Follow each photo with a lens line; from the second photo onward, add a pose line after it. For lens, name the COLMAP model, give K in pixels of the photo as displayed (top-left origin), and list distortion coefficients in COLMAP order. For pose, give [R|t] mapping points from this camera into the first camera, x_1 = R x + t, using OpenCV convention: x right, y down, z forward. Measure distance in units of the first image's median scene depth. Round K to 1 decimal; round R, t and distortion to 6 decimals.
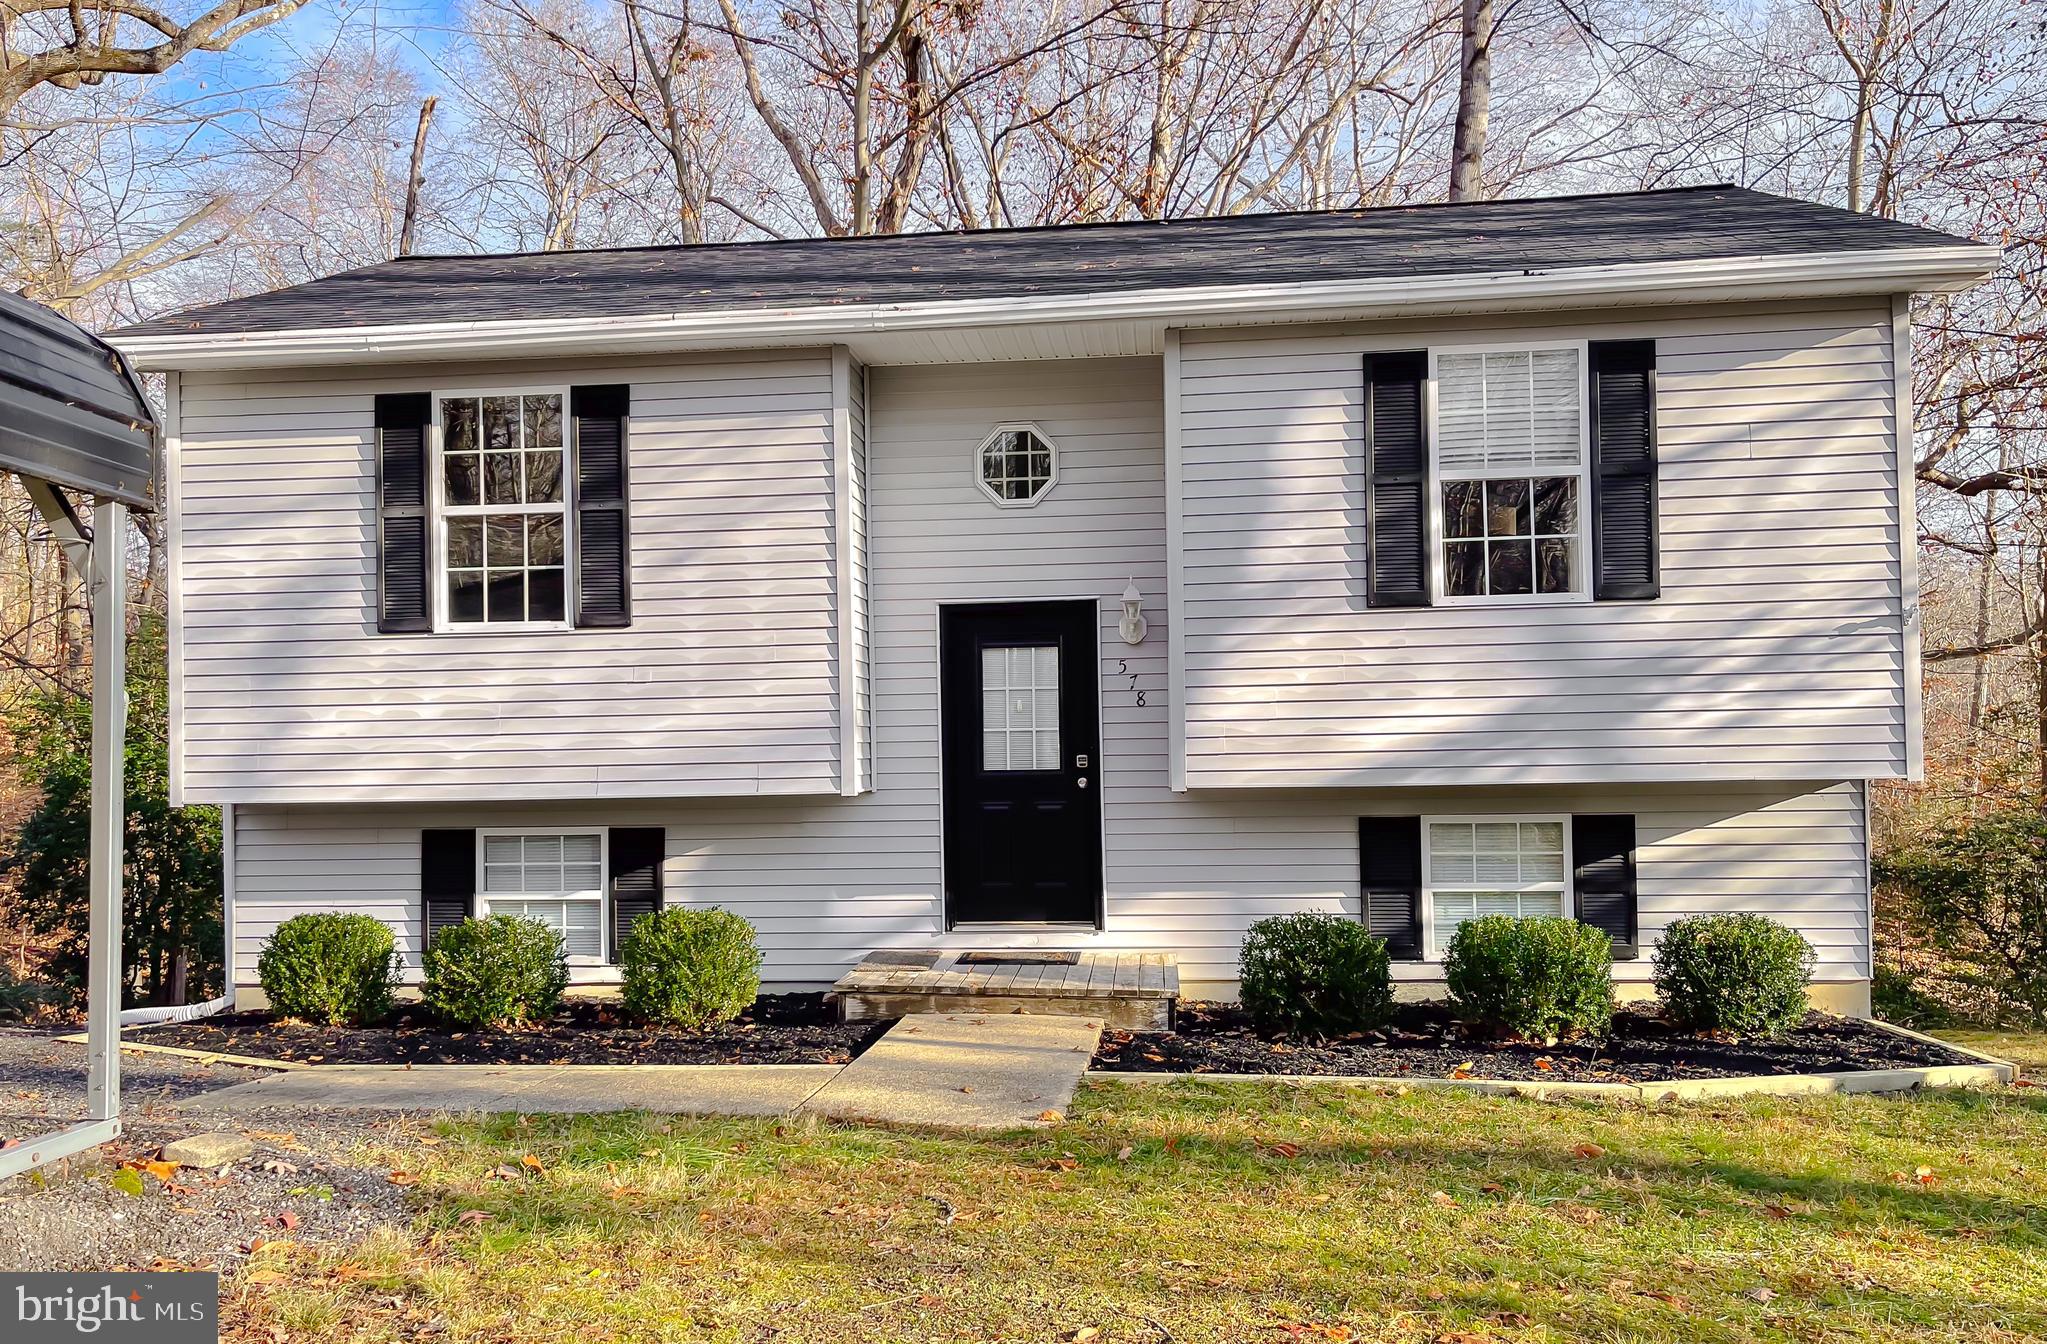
lens RADIAL K [[1629.4, 0, 1025.8], [0, 1629.4, 717.5], [0, 0, 1]] dist [0.040240, -0.047951]
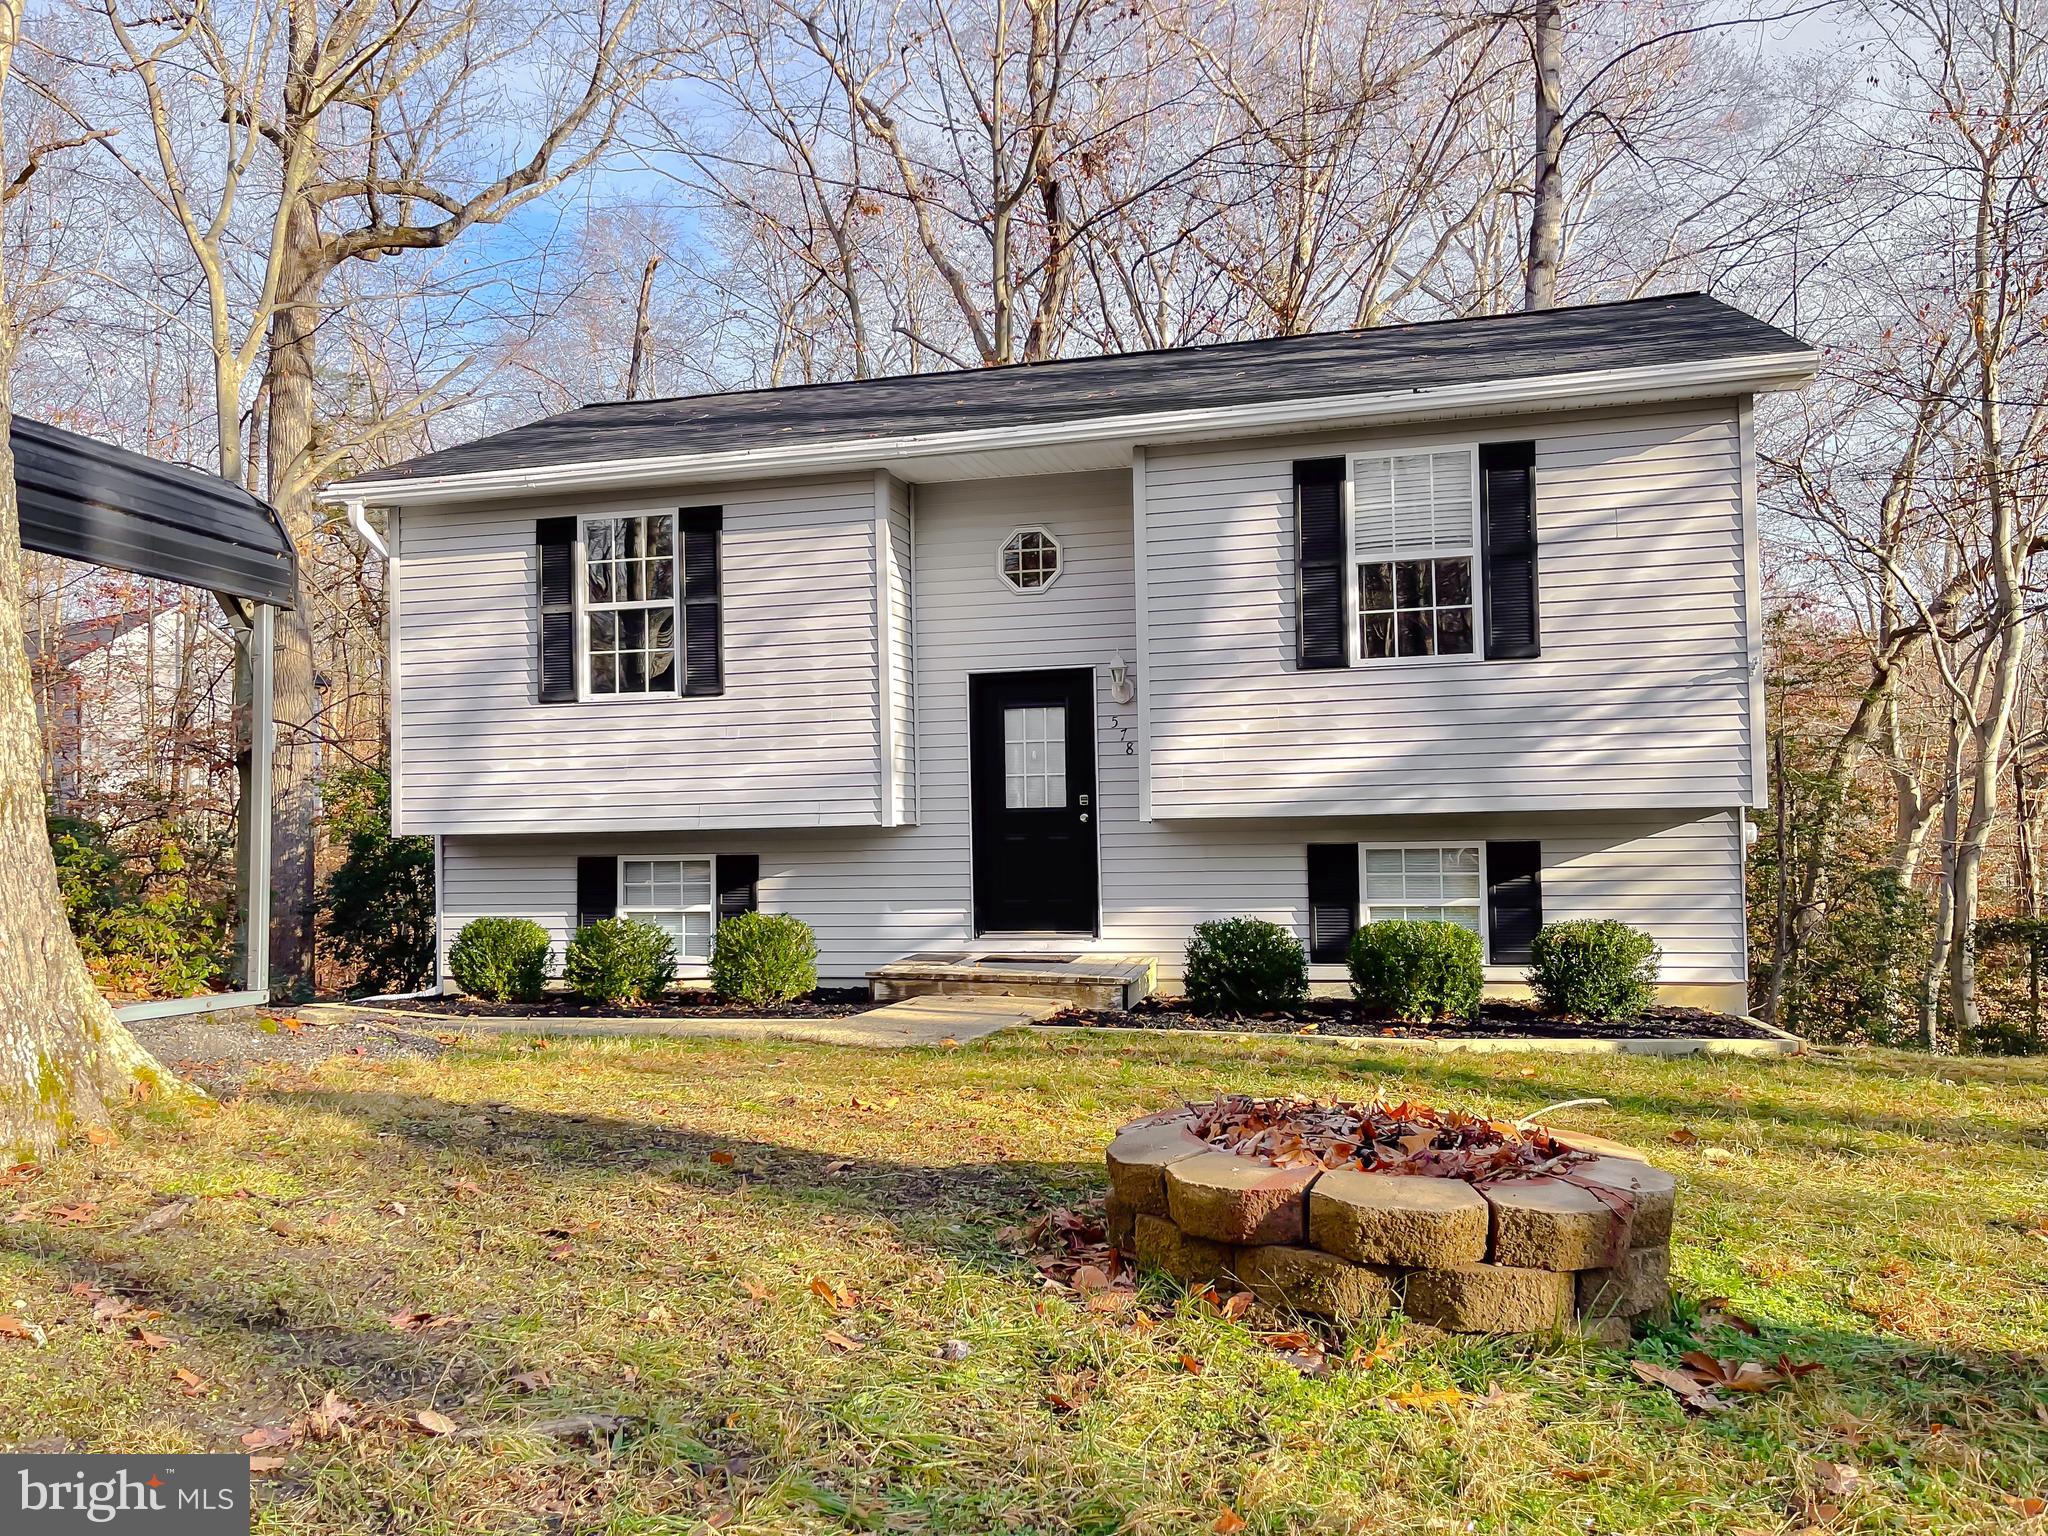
lens RADIAL K [[1571.5, 0, 1034.1], [0, 1571.5, 777.2], [0, 0, 1]] dist [0.052170, -0.068123]
pose [[0.988874, -0.007270, -0.148580, 0.181006], [0.005205, 0.999884, -0.014286, 0.027667], [0.148667, 0.013354, 0.988797, -0.180381]]
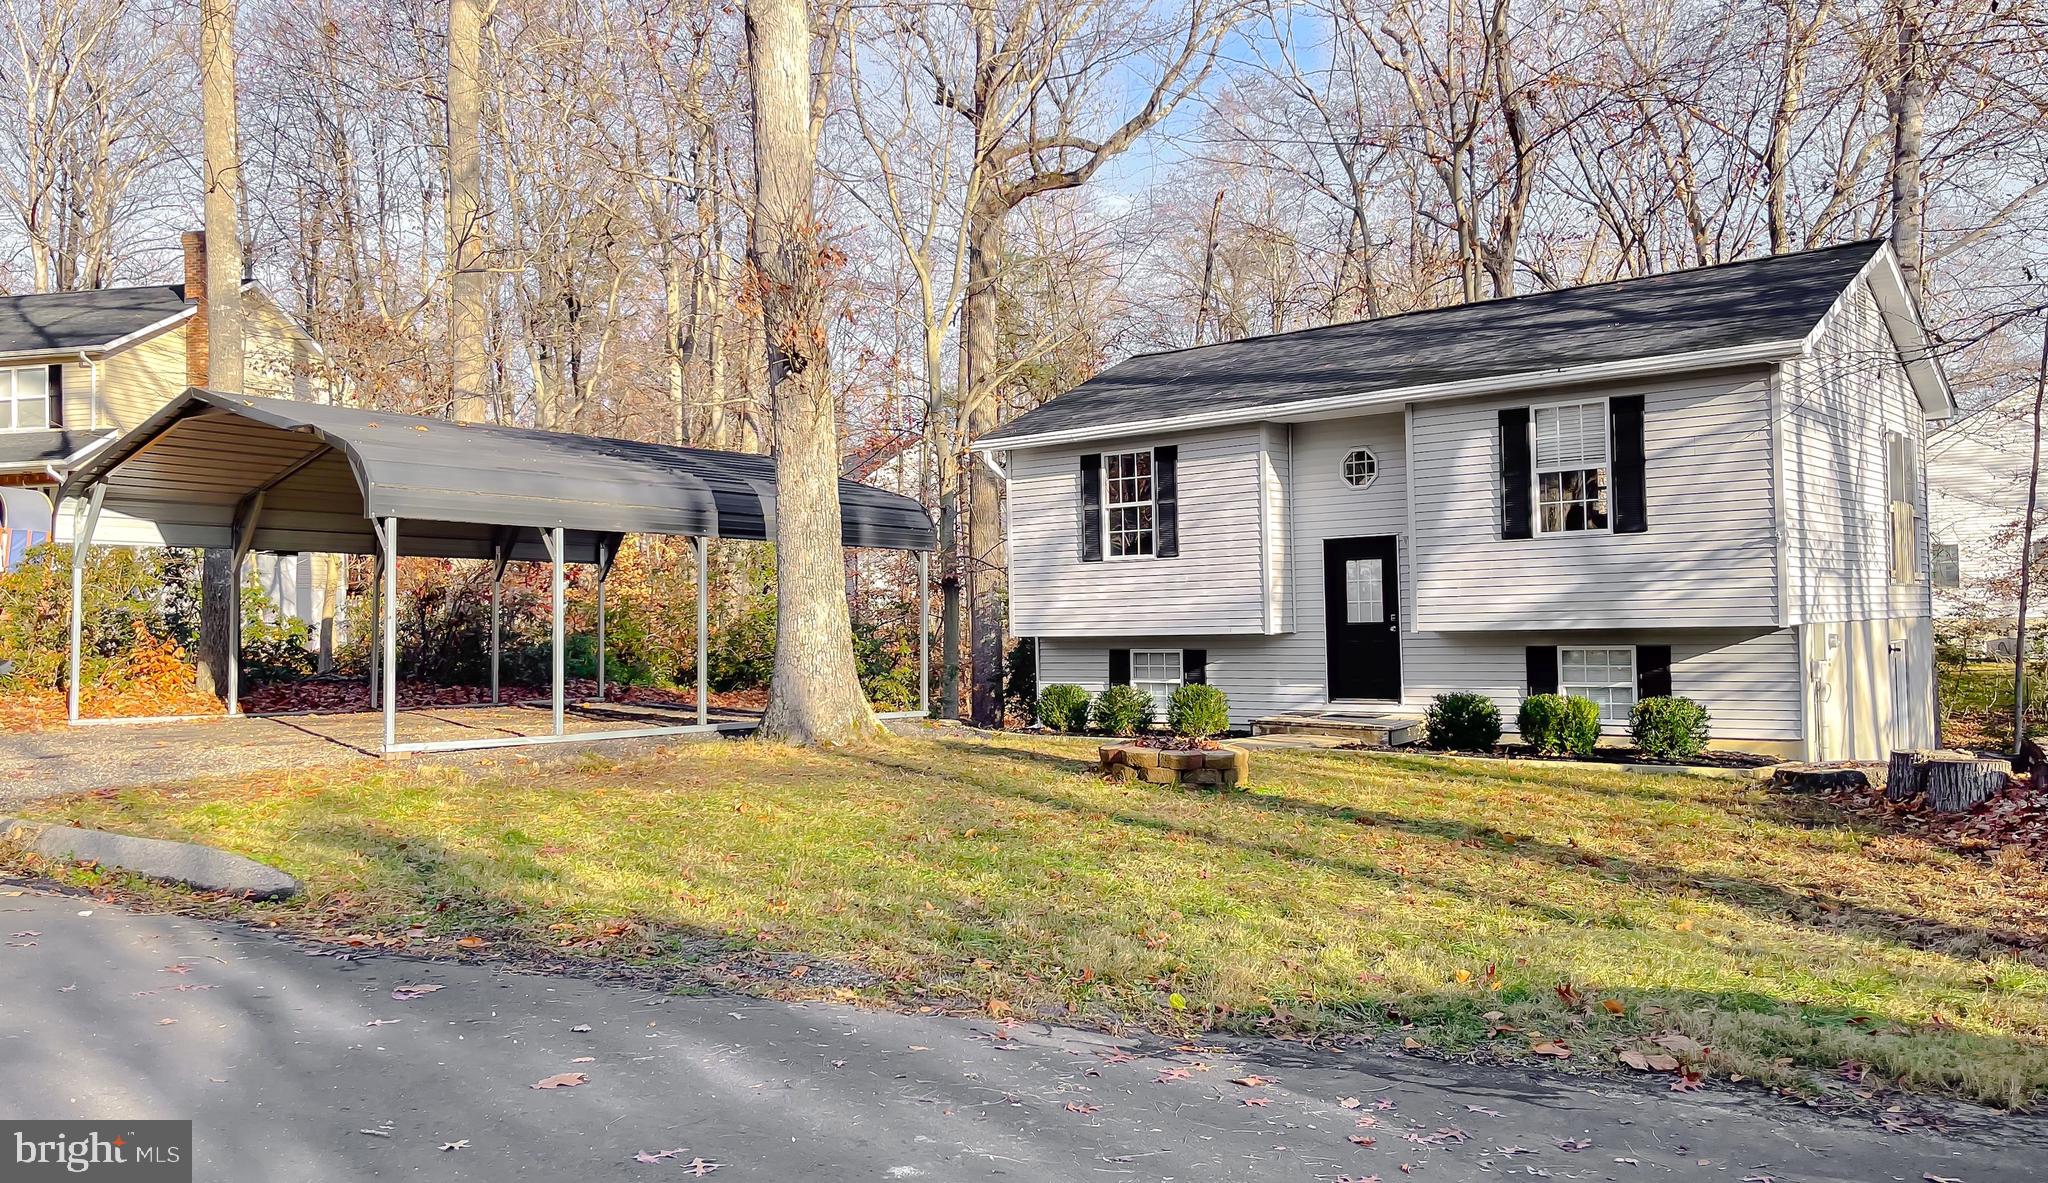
lens RADIAL K [[1561.2, 0, 1022.4], [0, 1561.2, 583.5], [0, 0, 1]] dist [0.005535, -0.010934]
pose [[0.833926, -0.014390, -0.551689, 0.733204], [0.017029, 0.999855, -0.000339, -0.022243], [0.551614, -0.009112, 0.834050, -0.853090]]
